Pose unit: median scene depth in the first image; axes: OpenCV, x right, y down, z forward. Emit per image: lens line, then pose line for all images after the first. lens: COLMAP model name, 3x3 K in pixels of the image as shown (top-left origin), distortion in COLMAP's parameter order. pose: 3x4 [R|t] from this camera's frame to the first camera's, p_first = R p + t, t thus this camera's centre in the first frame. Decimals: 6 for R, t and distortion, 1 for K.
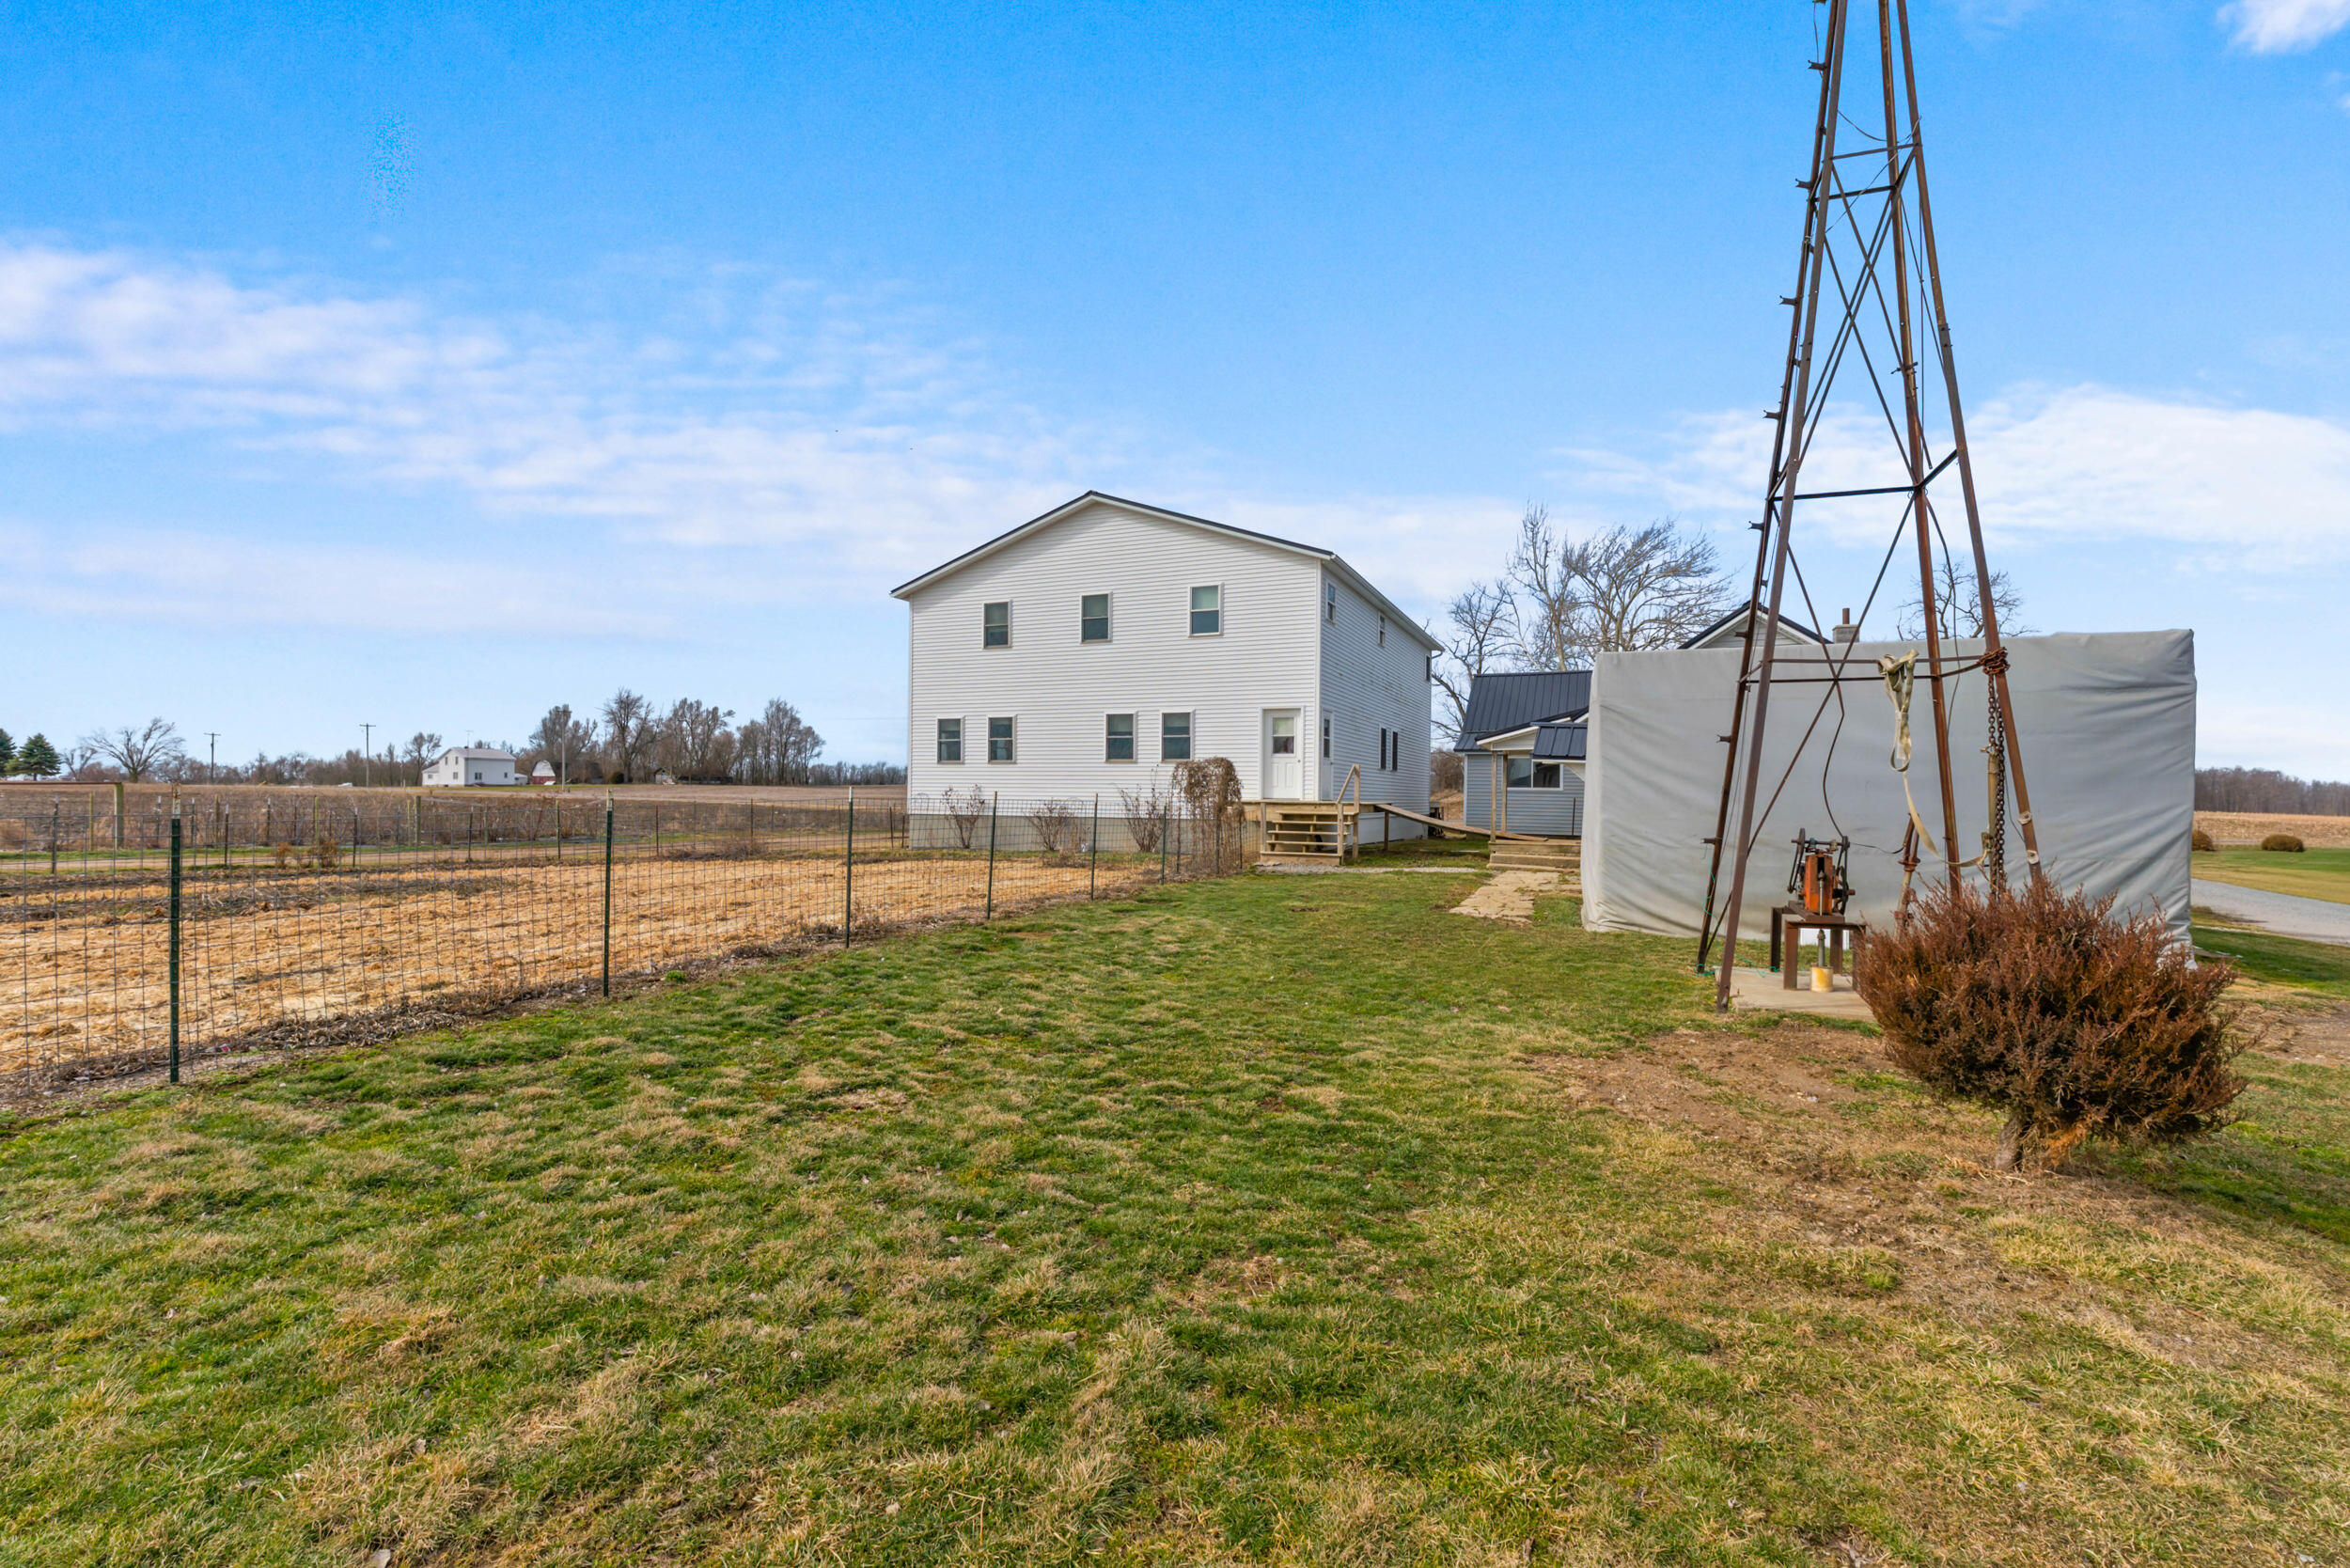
lens RADIAL K [[1070.9, 0, 1154.2], [0, 1070.9, 800.1], [0, 0, 1]] dist [-0.000176, -0.000047]
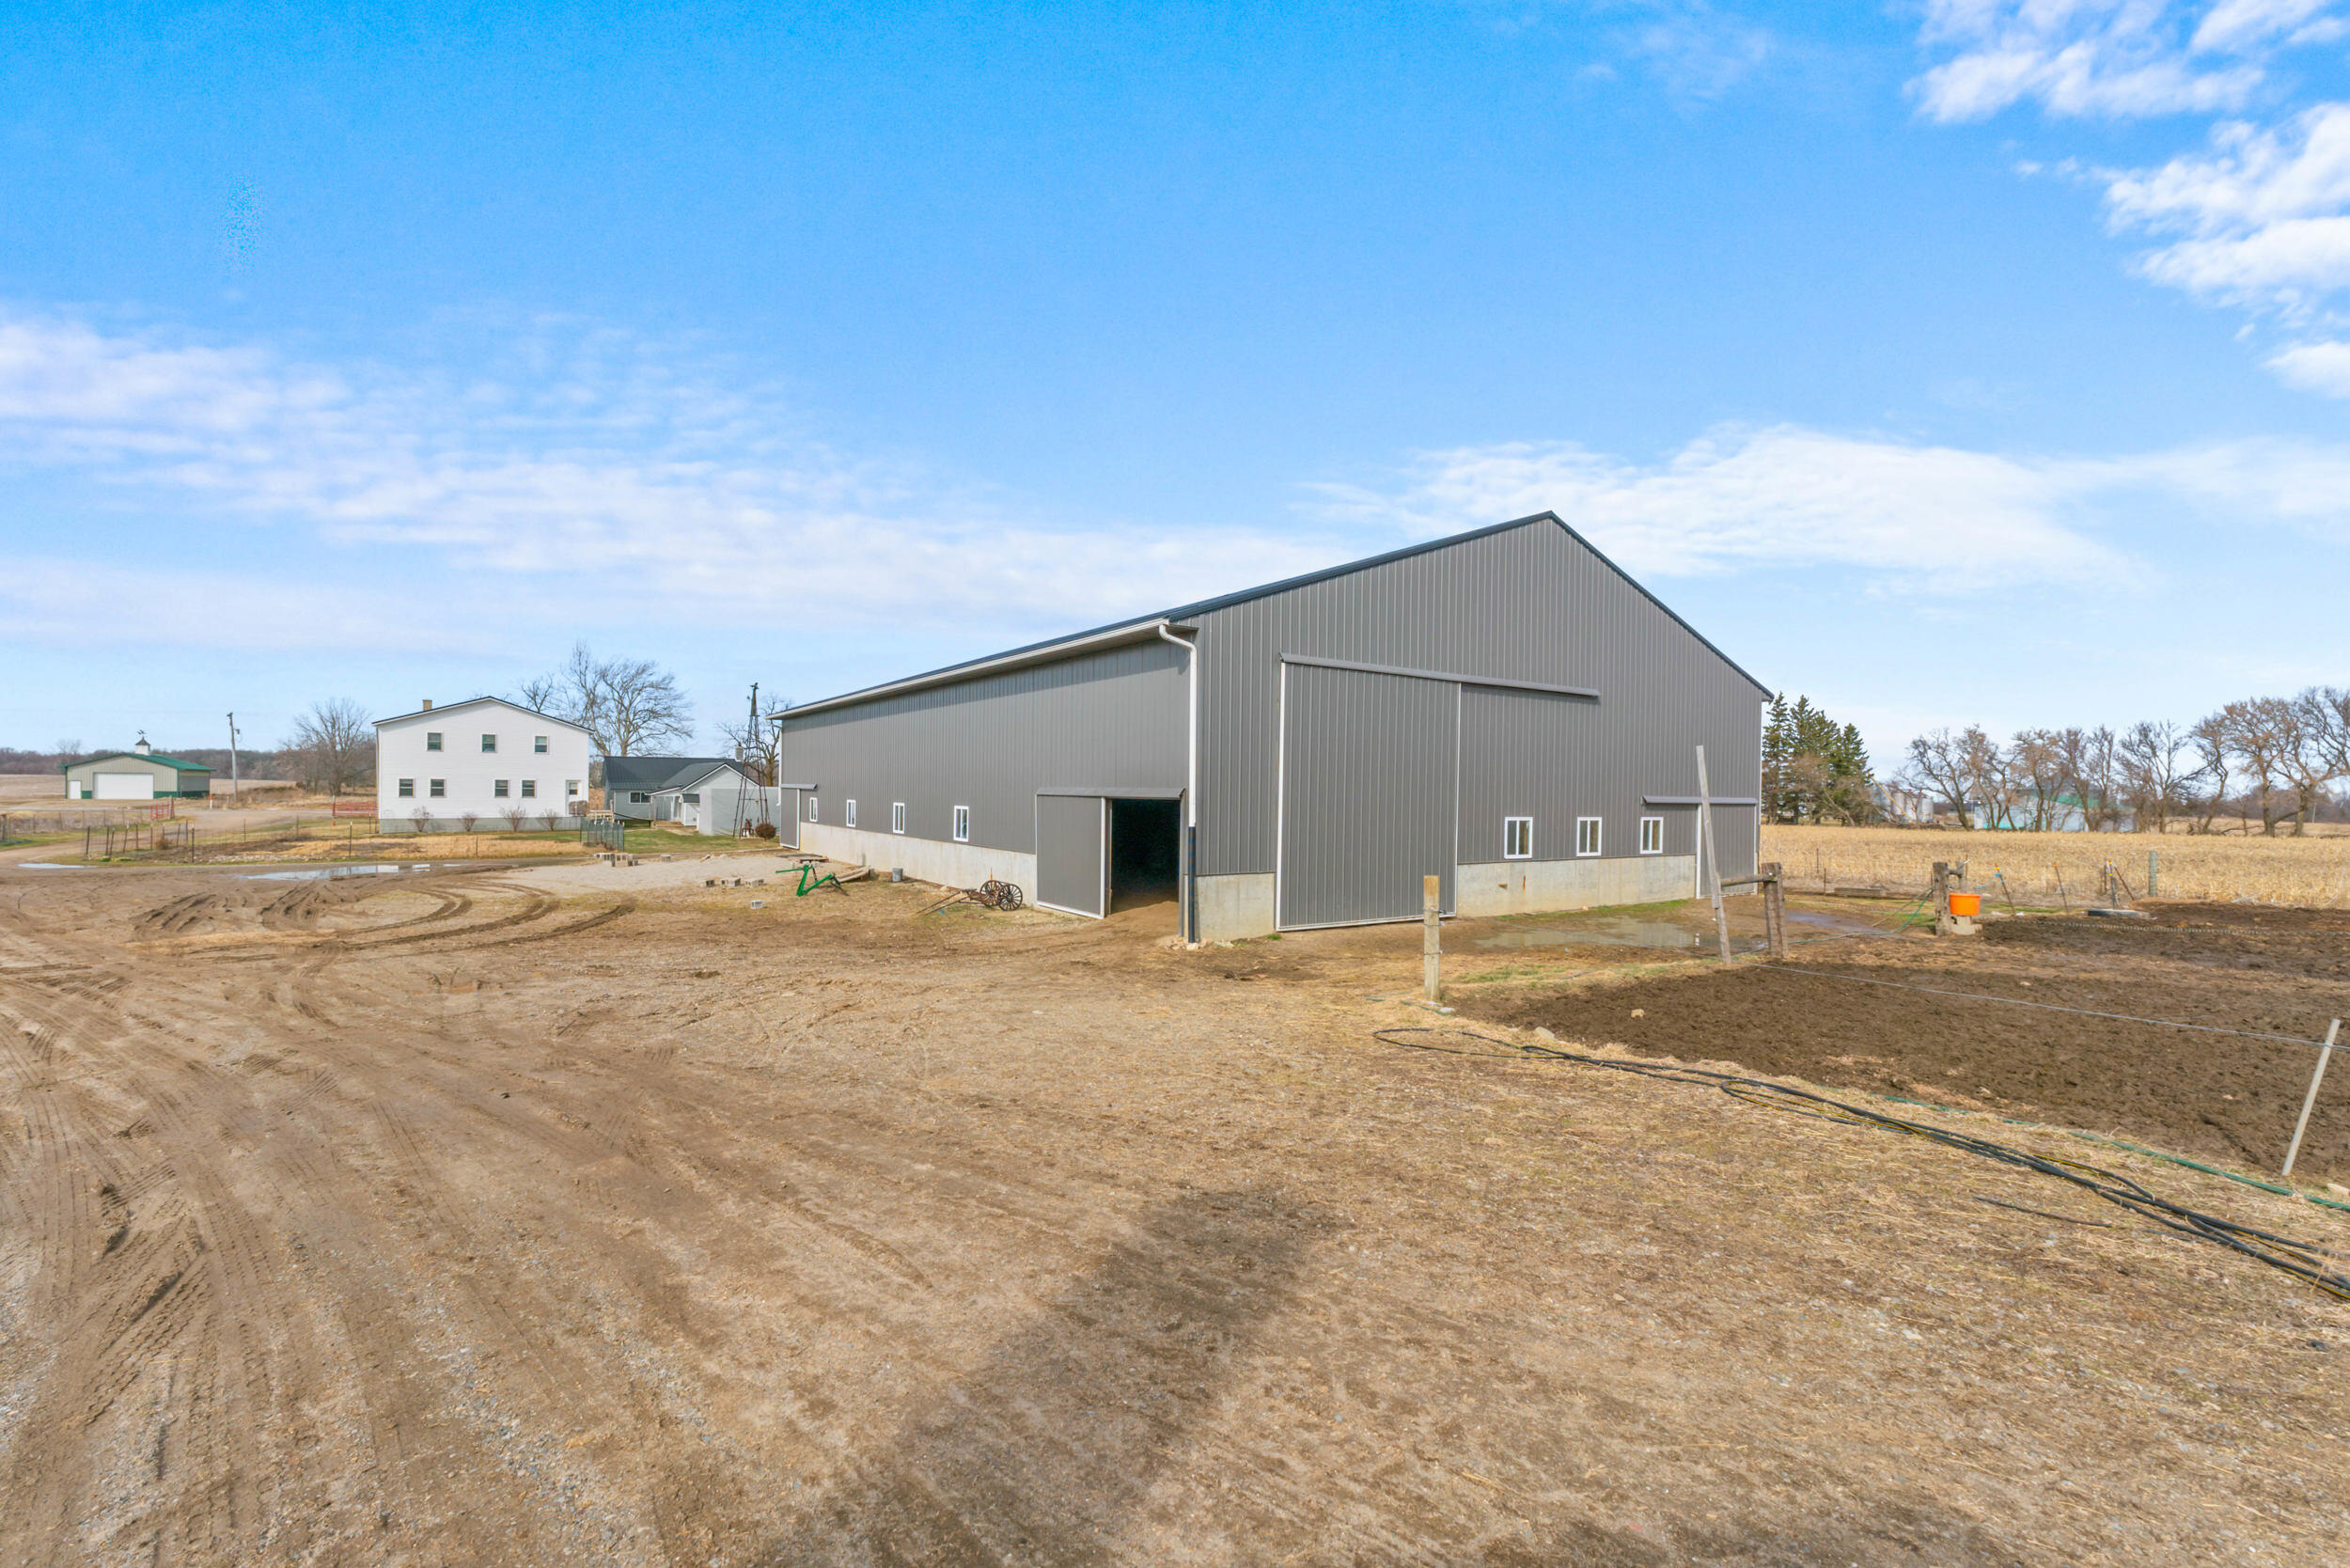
lens RADIAL K [[1006.2, 0, 1170.3], [0, 1006.2, 785.2], [0, 0, 1]] dist [0.001339, 0.000095]
pose [[0.537626, -0.002000, 0.843181, -1.188256], [-0.001496, 0.999993, 0.003325, -0.072948], [-0.843182, -0.003049, 0.537620, -1.675111]]
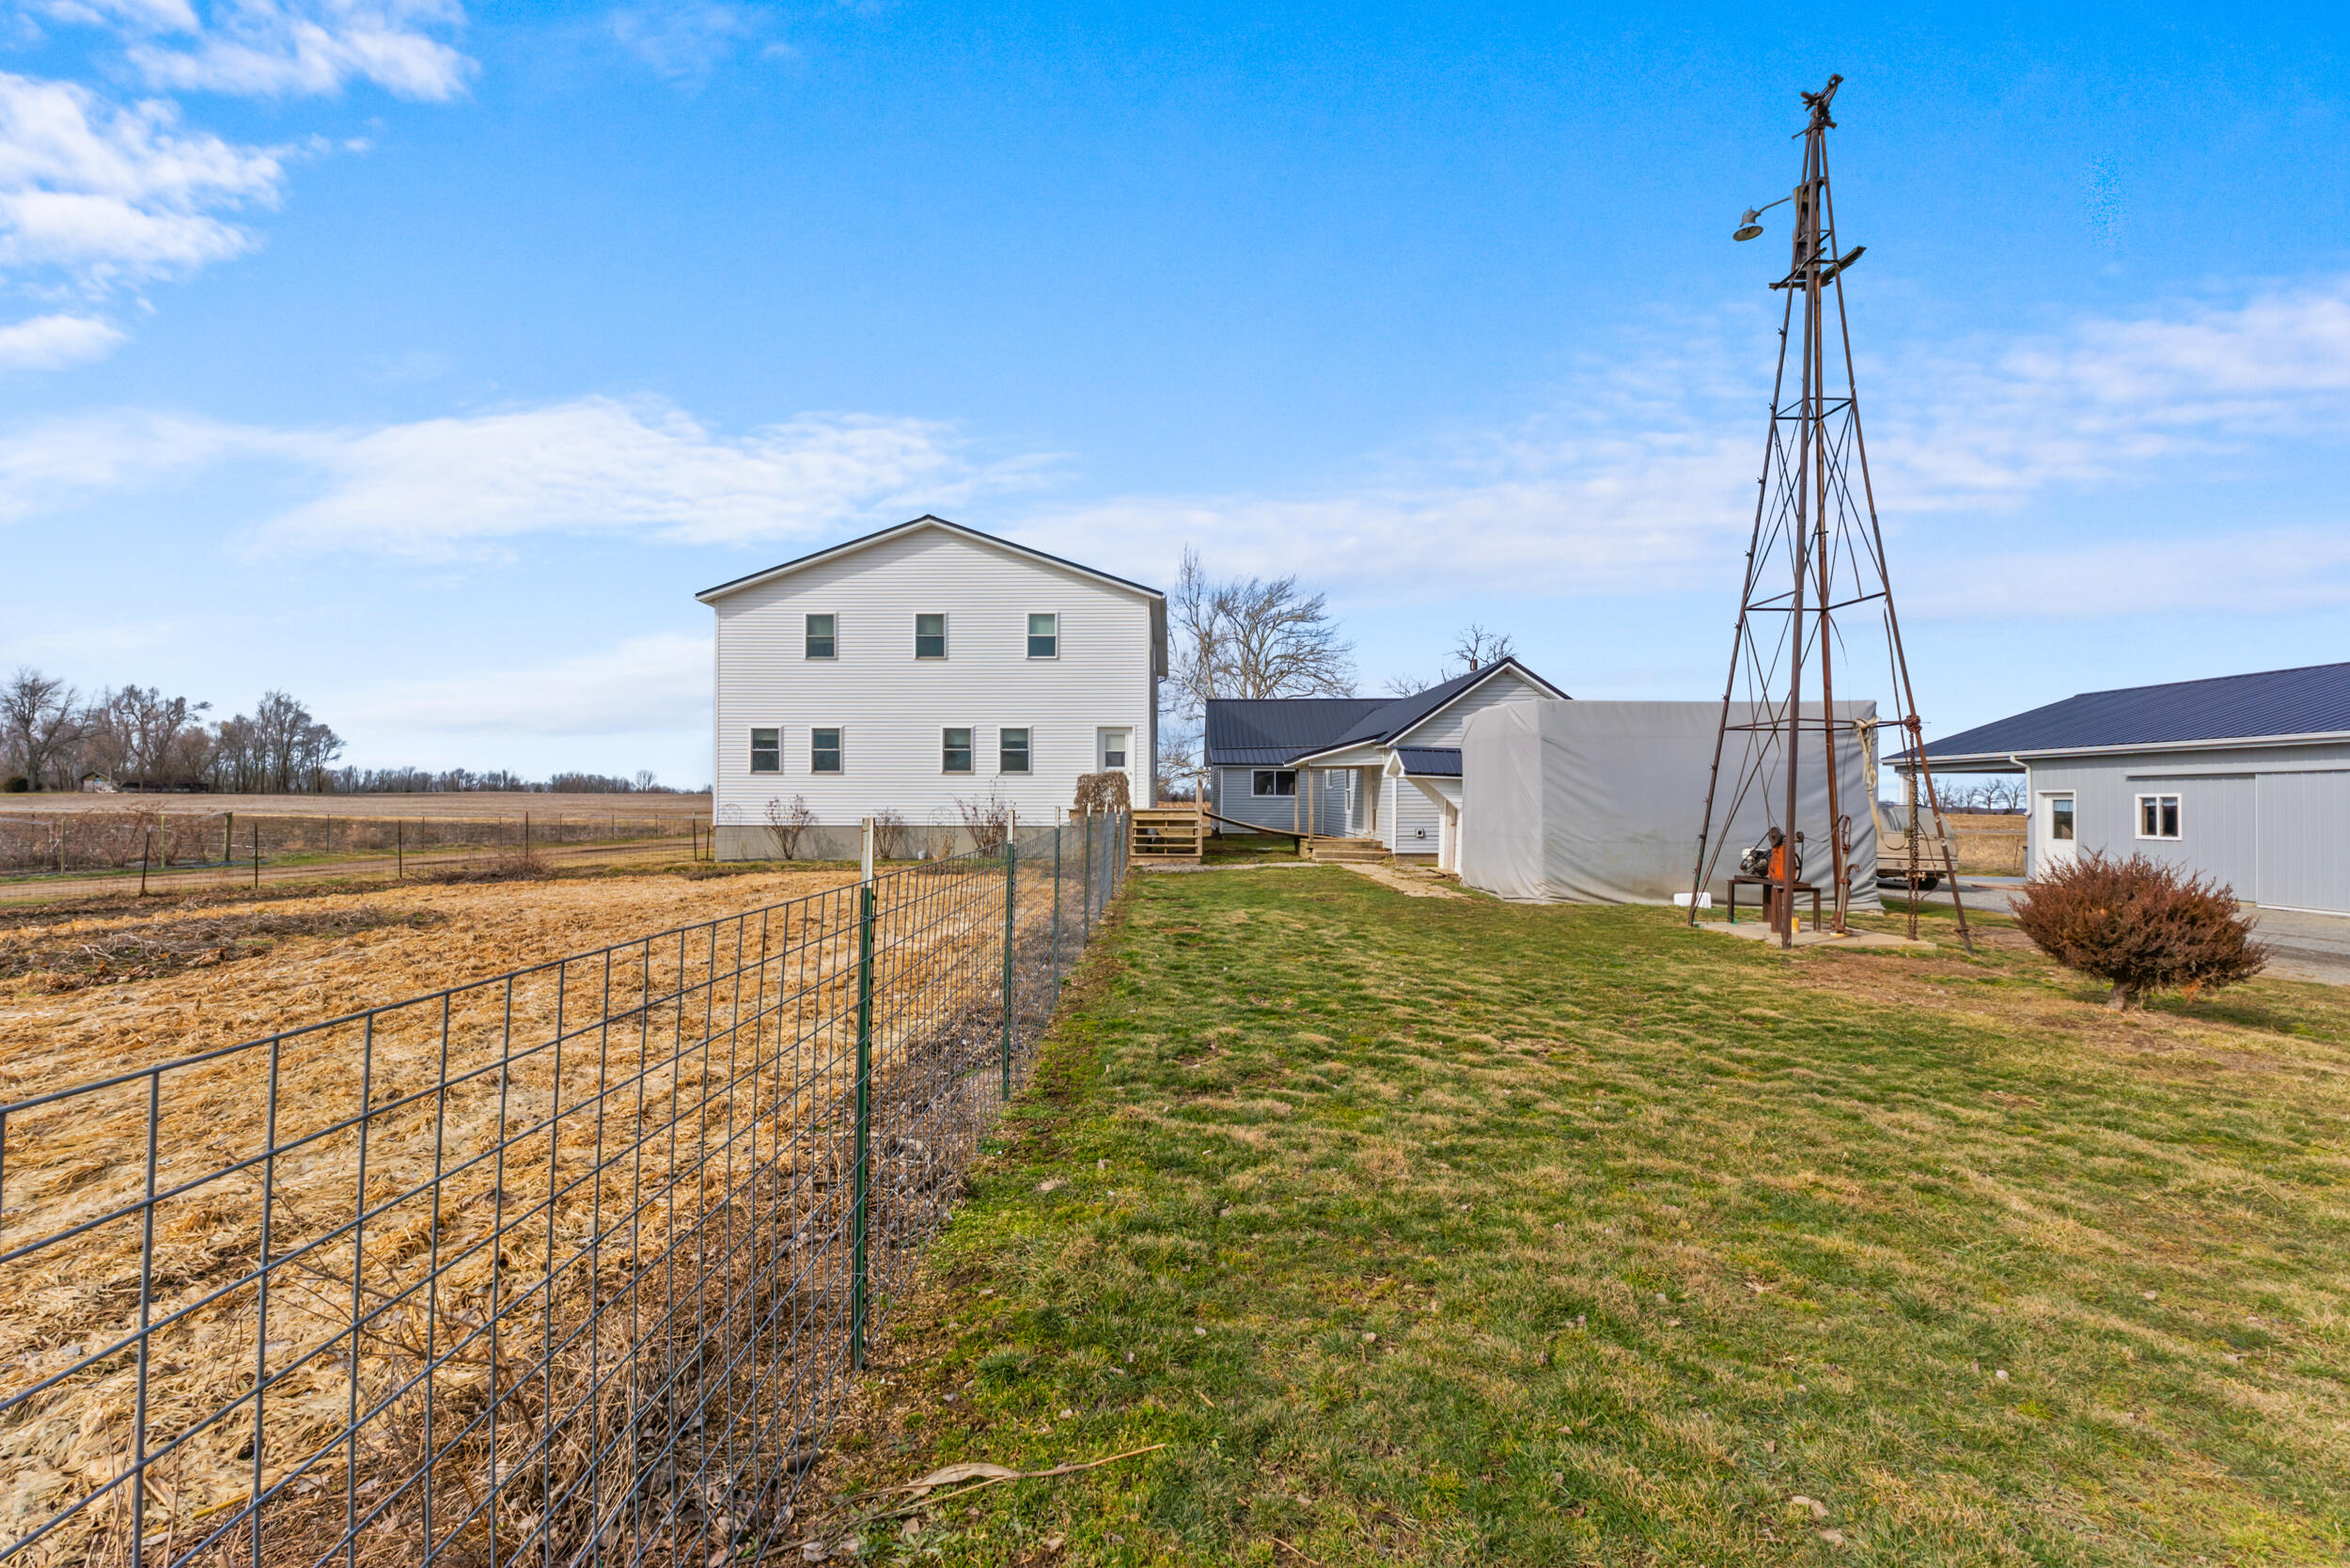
lens RADIAL K [[1006.2, 0, 1164.9], [0, 1006.2, 800.3], [0, 0, 1]] dist [0.001339, 0.000095]
pose [[0.918912, -0.006791, 0.394405, -0.222022], [0.008468, 0.999961, -0.002512, -0.004563], [-0.394373, 0.005648, 0.918933, 0.005295]]
